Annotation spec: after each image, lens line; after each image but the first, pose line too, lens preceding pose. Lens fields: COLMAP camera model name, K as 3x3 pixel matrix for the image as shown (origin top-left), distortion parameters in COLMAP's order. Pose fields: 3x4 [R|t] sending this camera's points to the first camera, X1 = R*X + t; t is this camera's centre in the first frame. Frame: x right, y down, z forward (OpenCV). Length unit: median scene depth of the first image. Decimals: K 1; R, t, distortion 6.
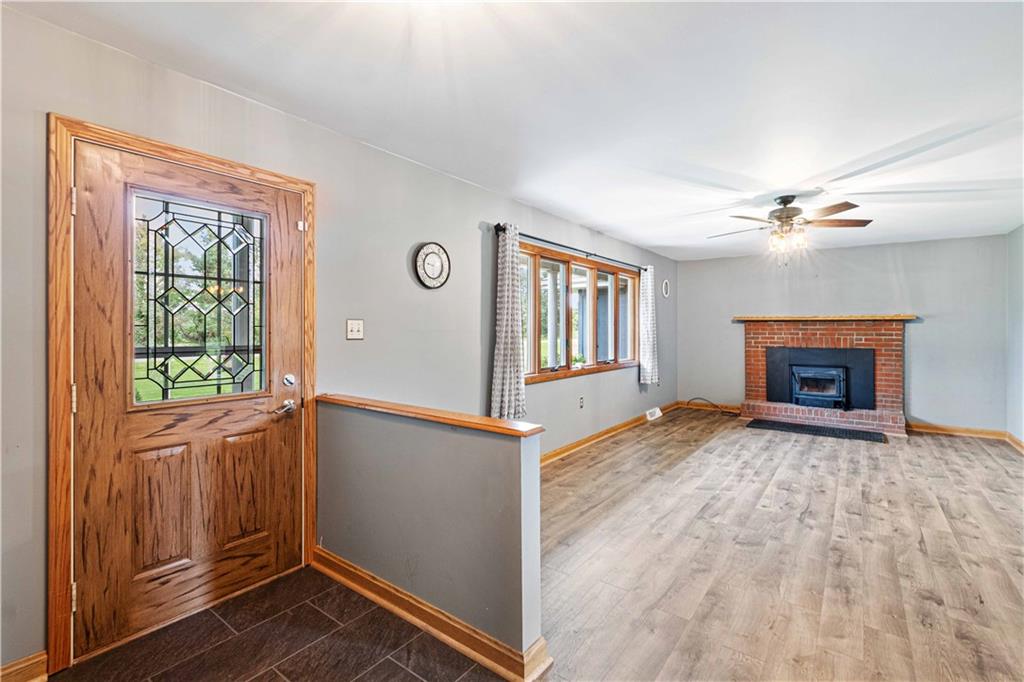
lens RADIAL K [[459.4, 0, 515.3], [0, 459.4, 330.4], [0, 0, 1]] dist [0.000852, 0.001567]
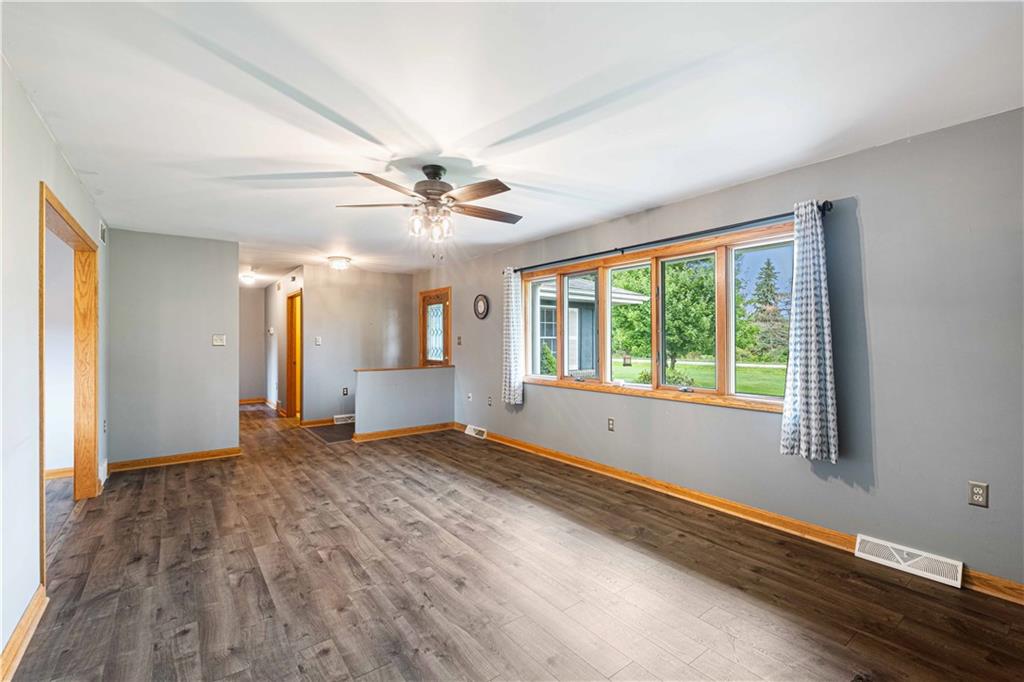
lens RADIAL K [[444.9, 0, 511.5], [0, 444.9, 340.7], [0, 0, 1]] dist [-0.002507, -0.000356]
pose [[-0.277686, -0.002308, -0.960669, 1.565010], [-0.005346, 0.999985, -0.000857, 0.001809], [0.960657, 0.004898, -0.277695, 1.642222]]
